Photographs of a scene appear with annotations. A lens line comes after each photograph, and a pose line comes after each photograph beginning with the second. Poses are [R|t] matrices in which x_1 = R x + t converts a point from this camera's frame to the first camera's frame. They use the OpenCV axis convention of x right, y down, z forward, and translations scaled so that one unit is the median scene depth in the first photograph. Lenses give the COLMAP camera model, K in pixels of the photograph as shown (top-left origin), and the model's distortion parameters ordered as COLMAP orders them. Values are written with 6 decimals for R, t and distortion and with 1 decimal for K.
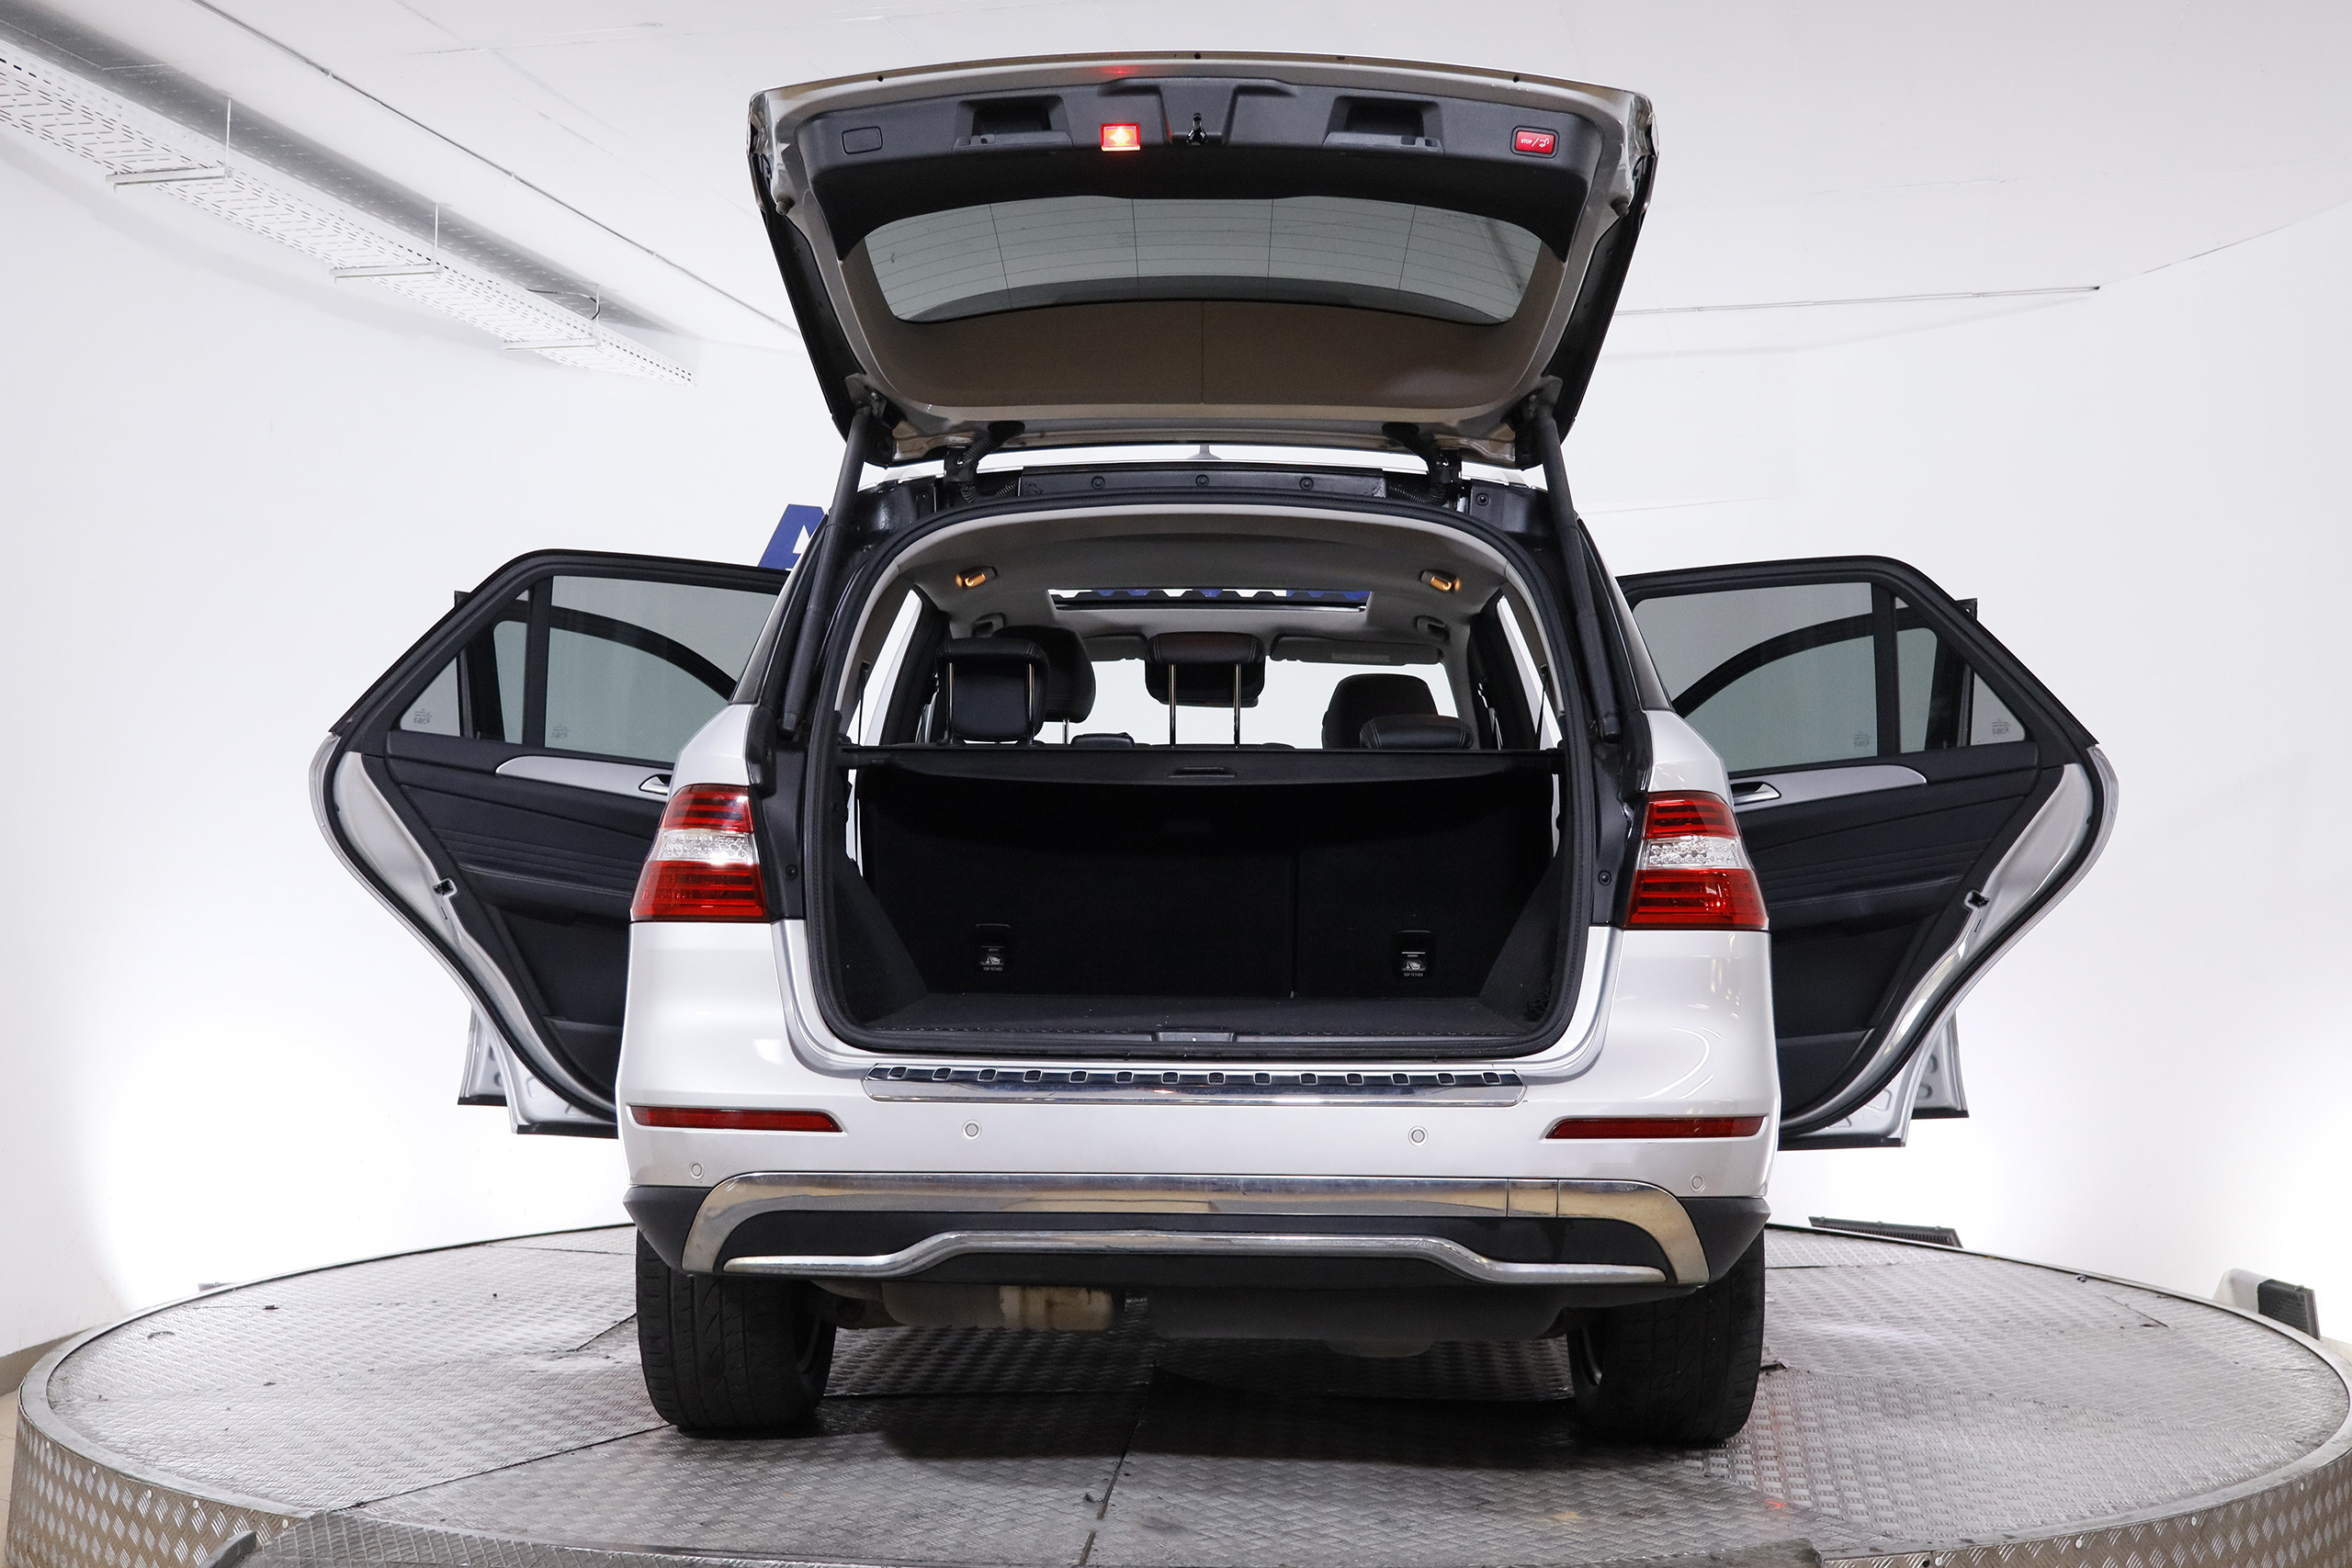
lens RADIAL K [[2617.1, 0, 1178.6], [0, 2617.1, 776.7], [0, 0, 1]] dist [-0.003391, 0.008437]
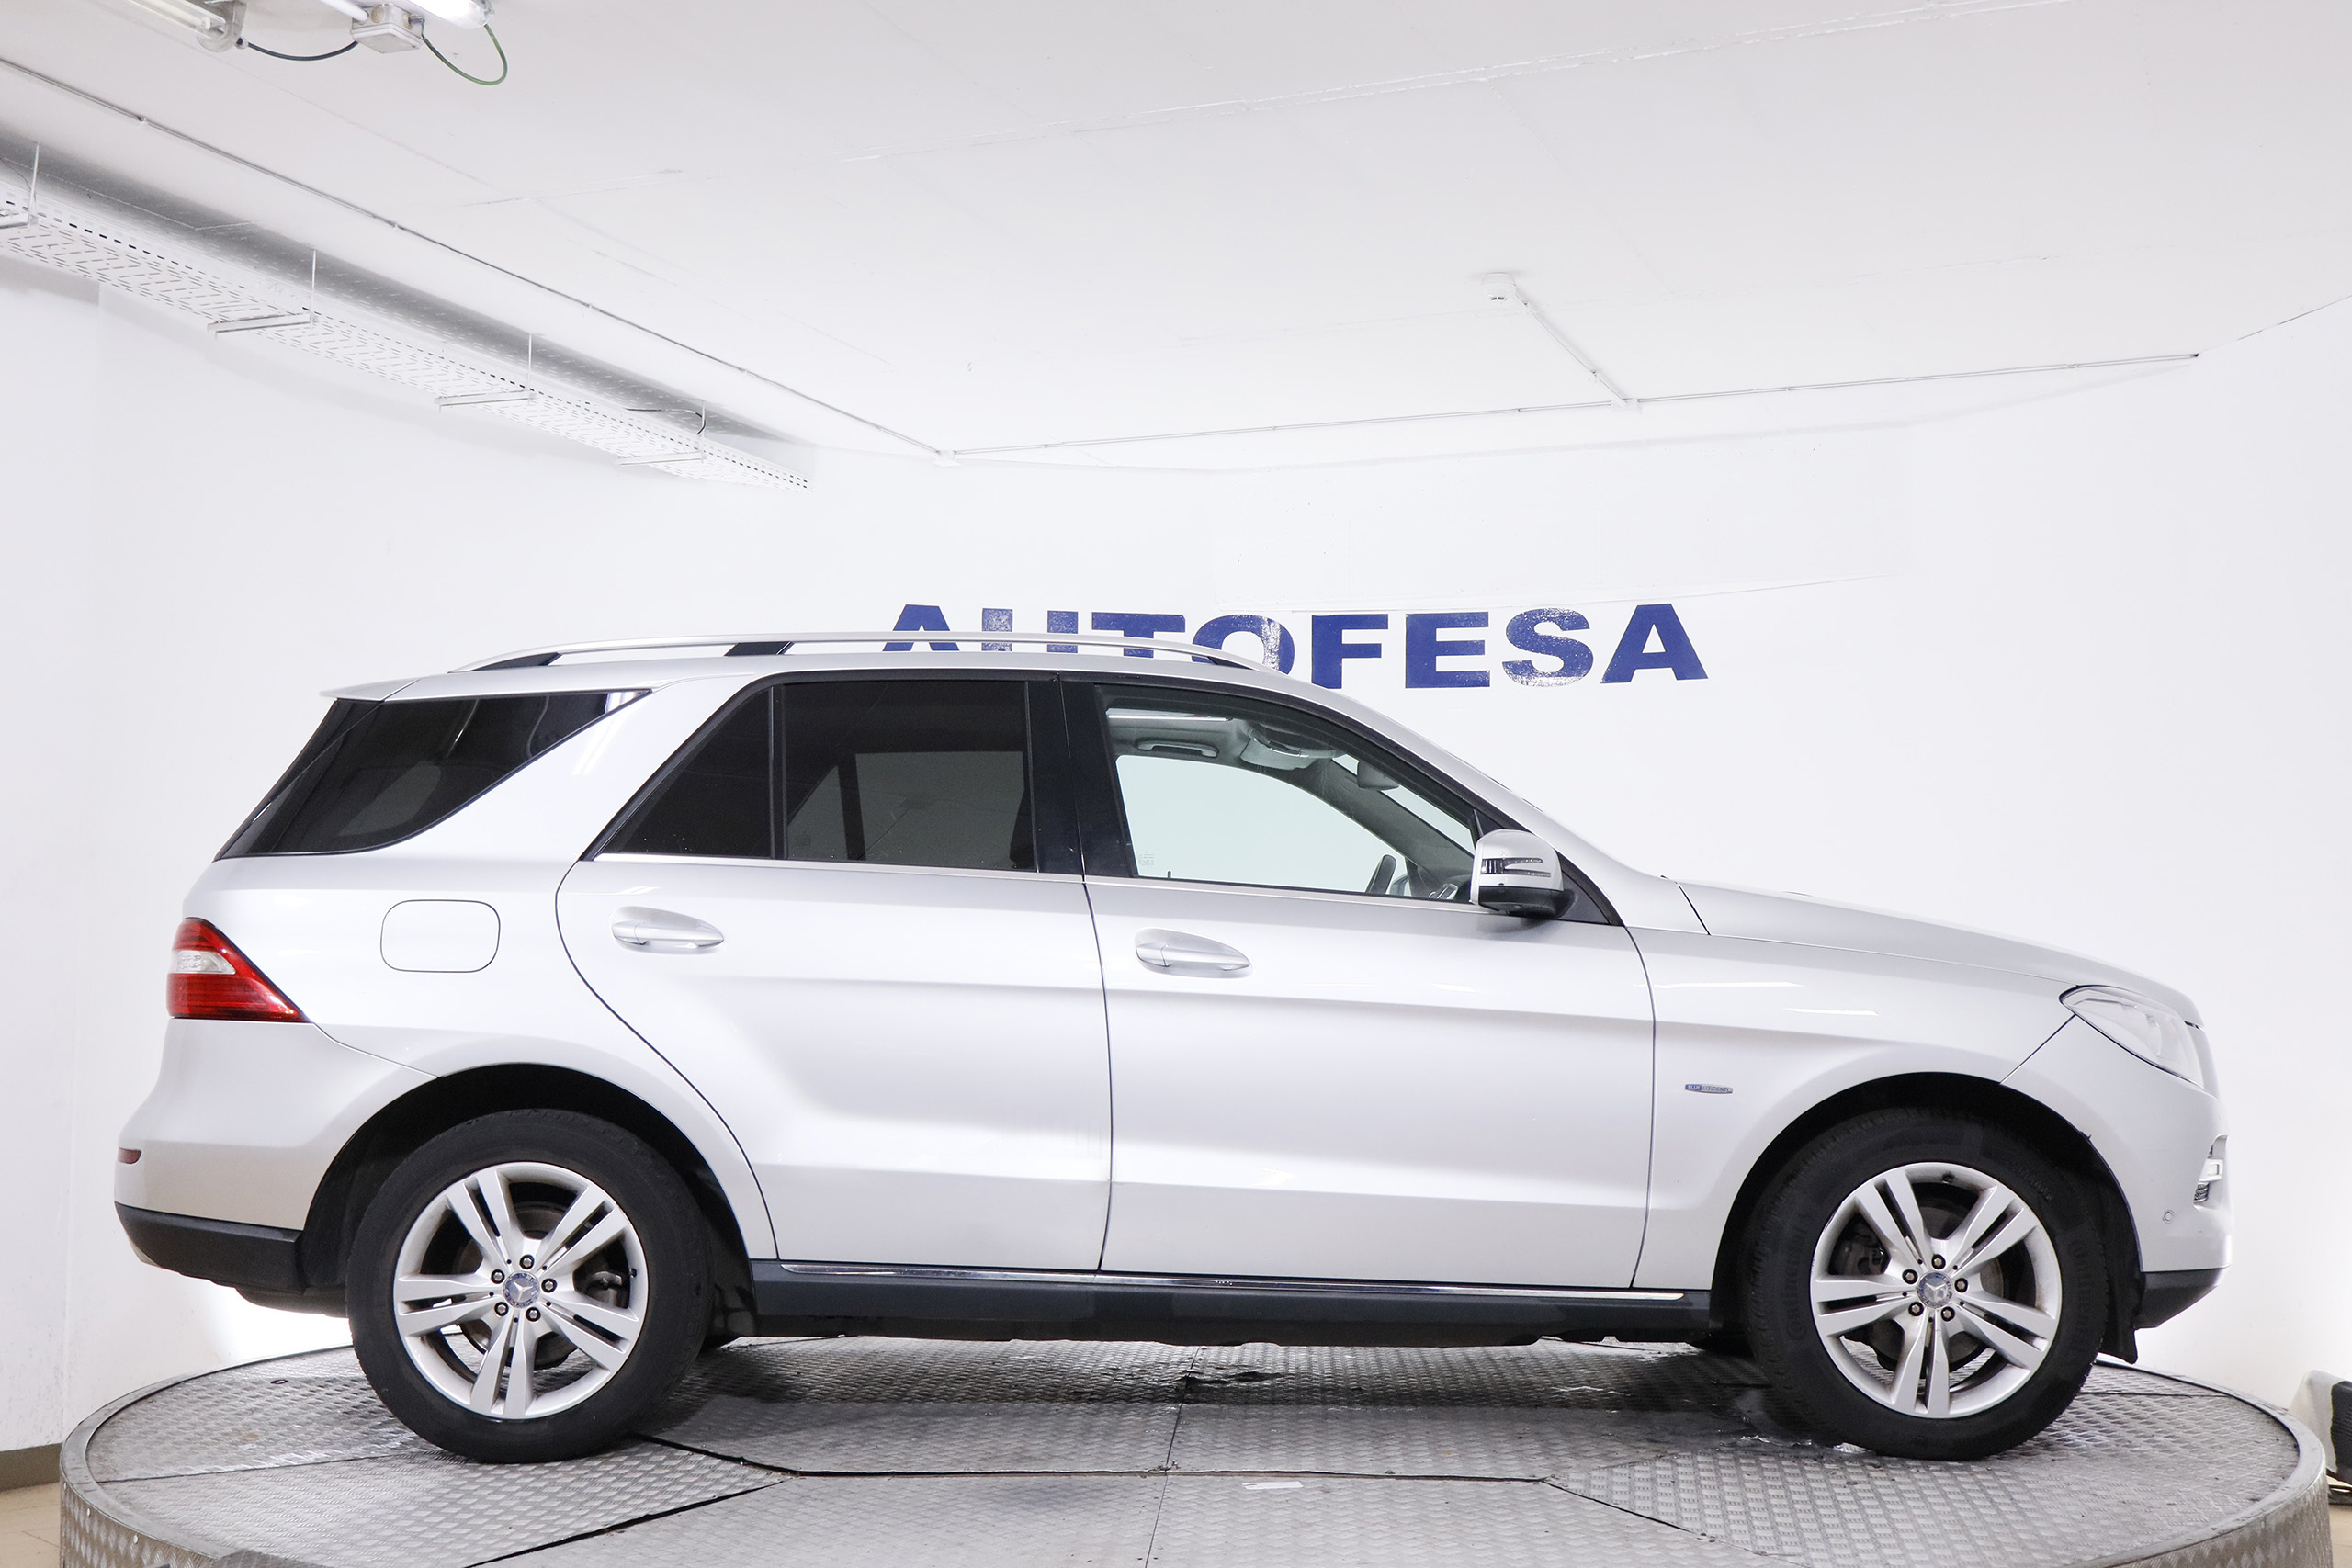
lens RADIAL K [[2760.5, 0, 1173.6], [0, 2760.5, 802.9], [0, 0, 1]] dist [0.012334, -0.007338]
pose [[0.991672, -0.013178, -0.128112, 0.113475], [0.010706, 0.999743, -0.019962, -0.005177], [0.128342, 0.018424, 0.991559, -0.065972]]
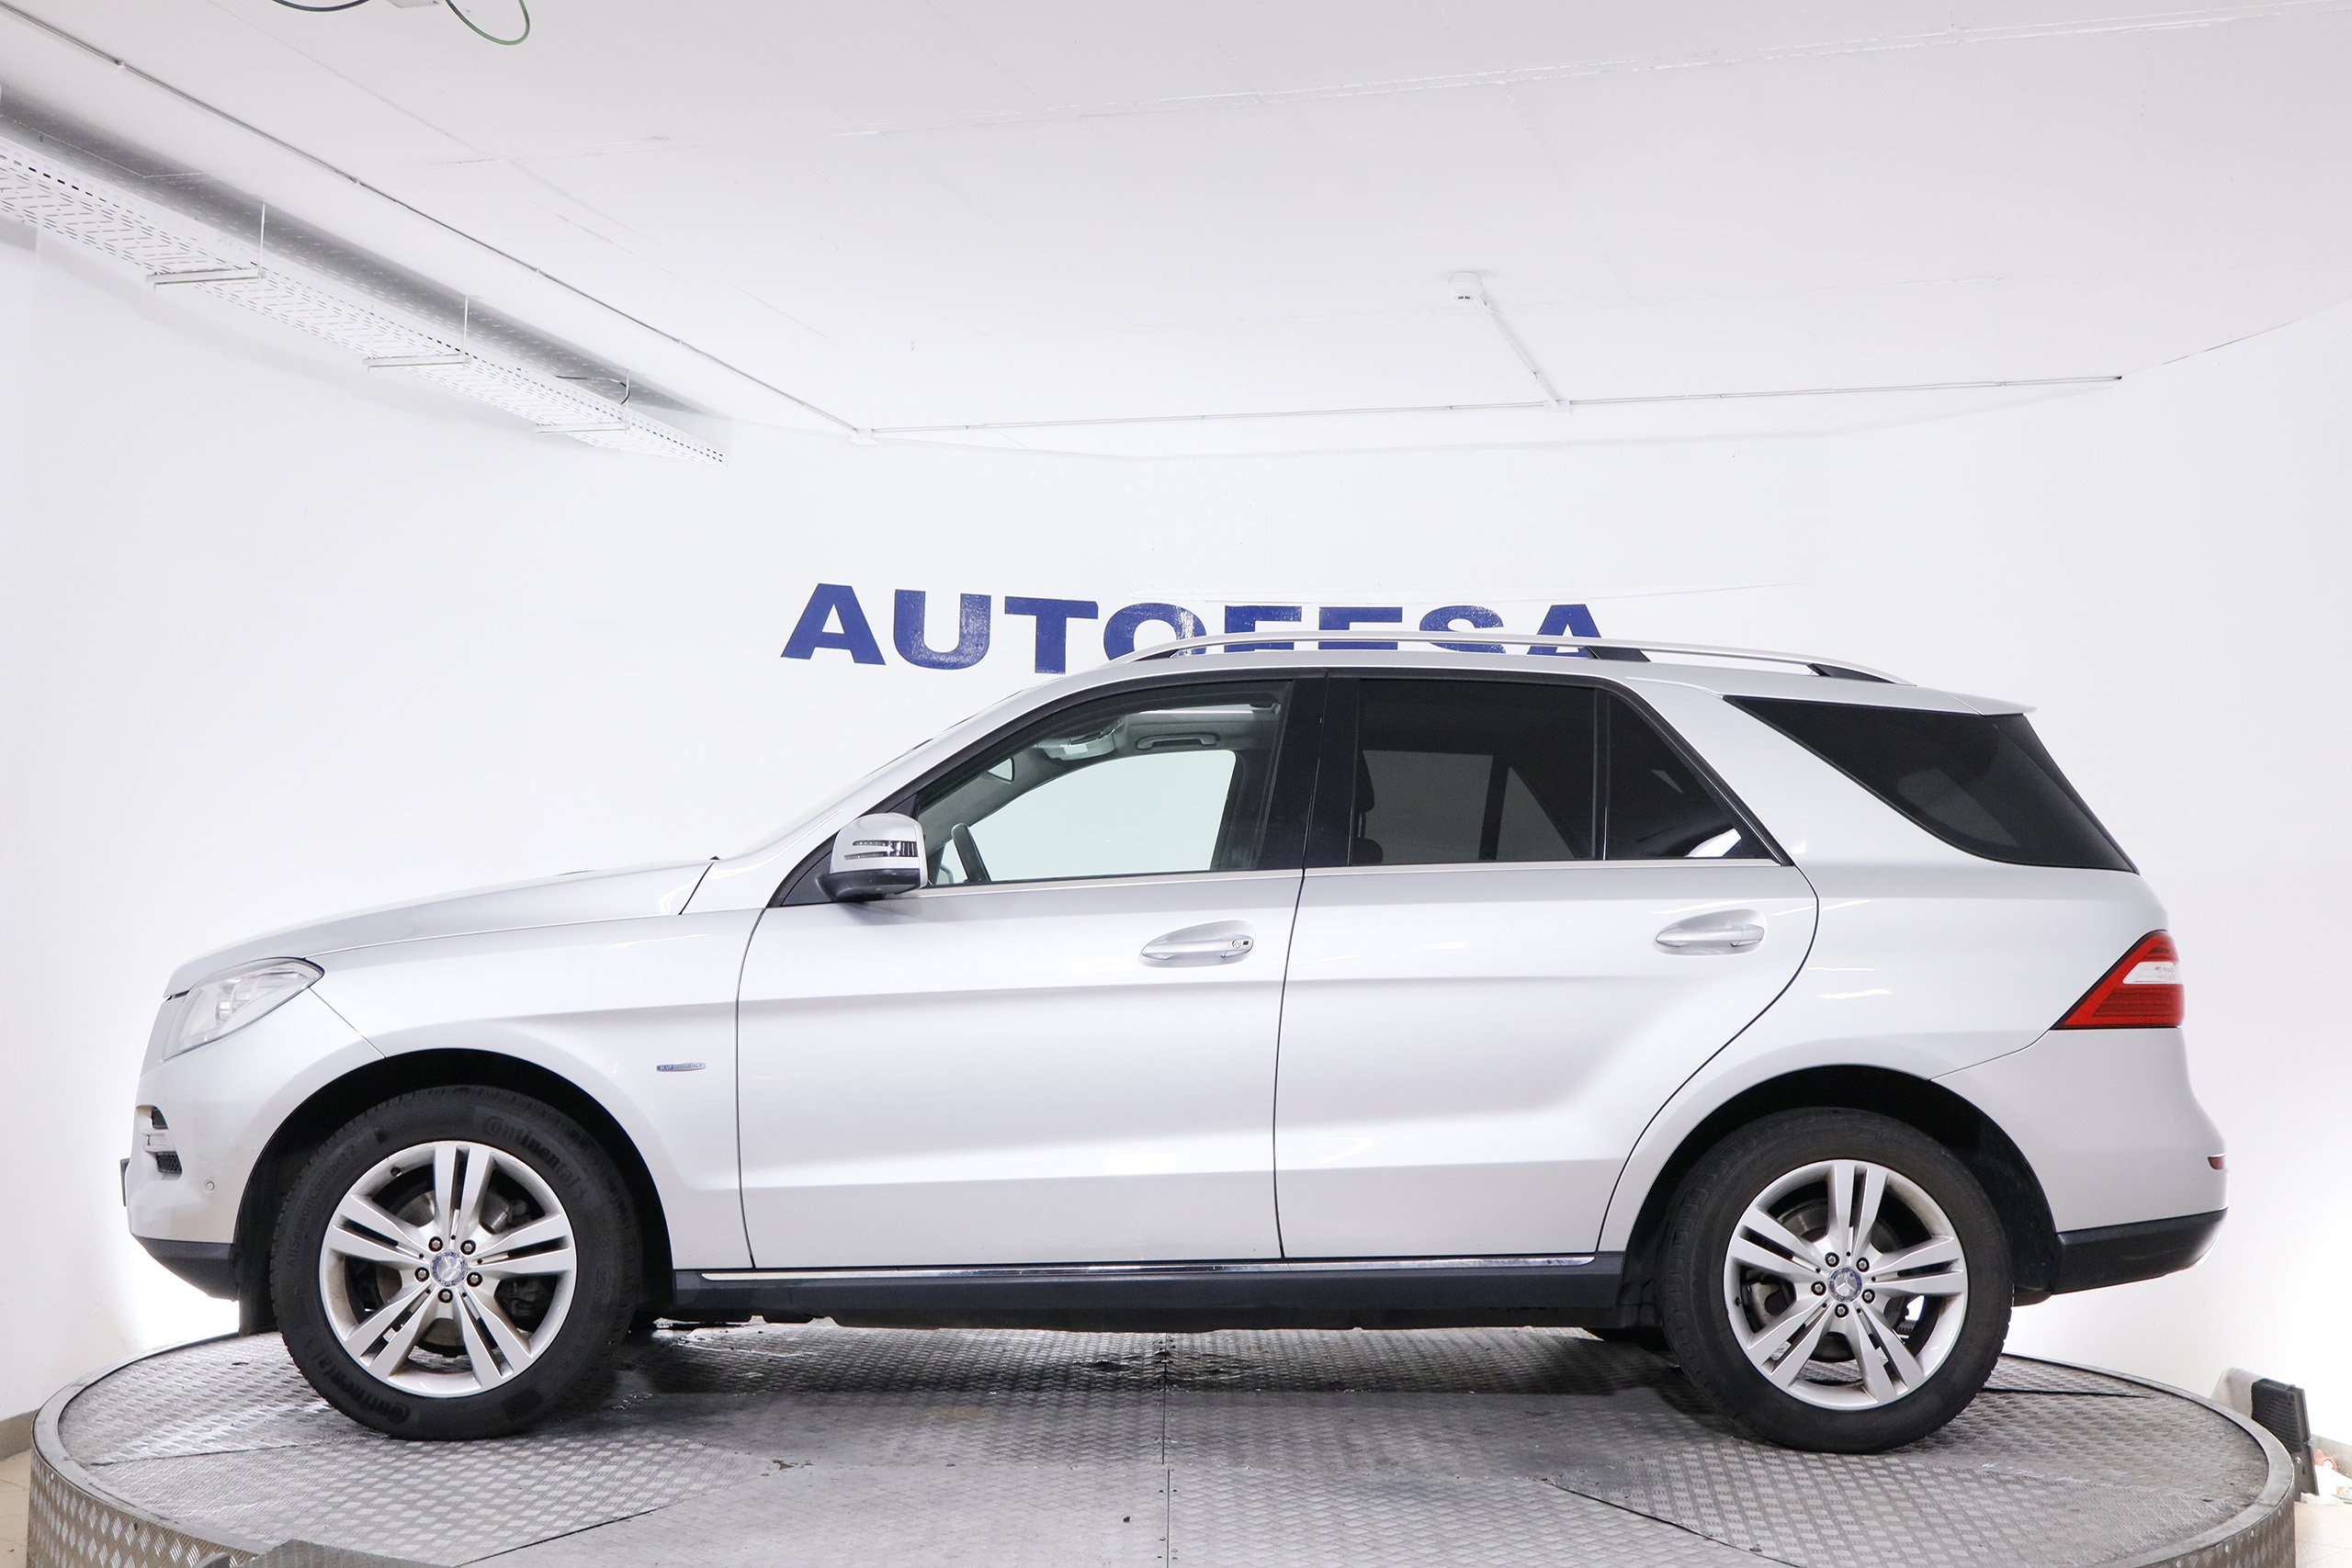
lens RADIAL K [[2793.5, 0, 1176.0], [0, 2793.5, 784.0], [0, 0, 1]] dist [0.001094, 0.005194]
pose [[0.998962, 0.008768, -0.044707, 0.045524], [-0.009760, 0.999710, -0.022020, -0.006051], [0.044501, 0.022434, 0.998757, -0.078952]]
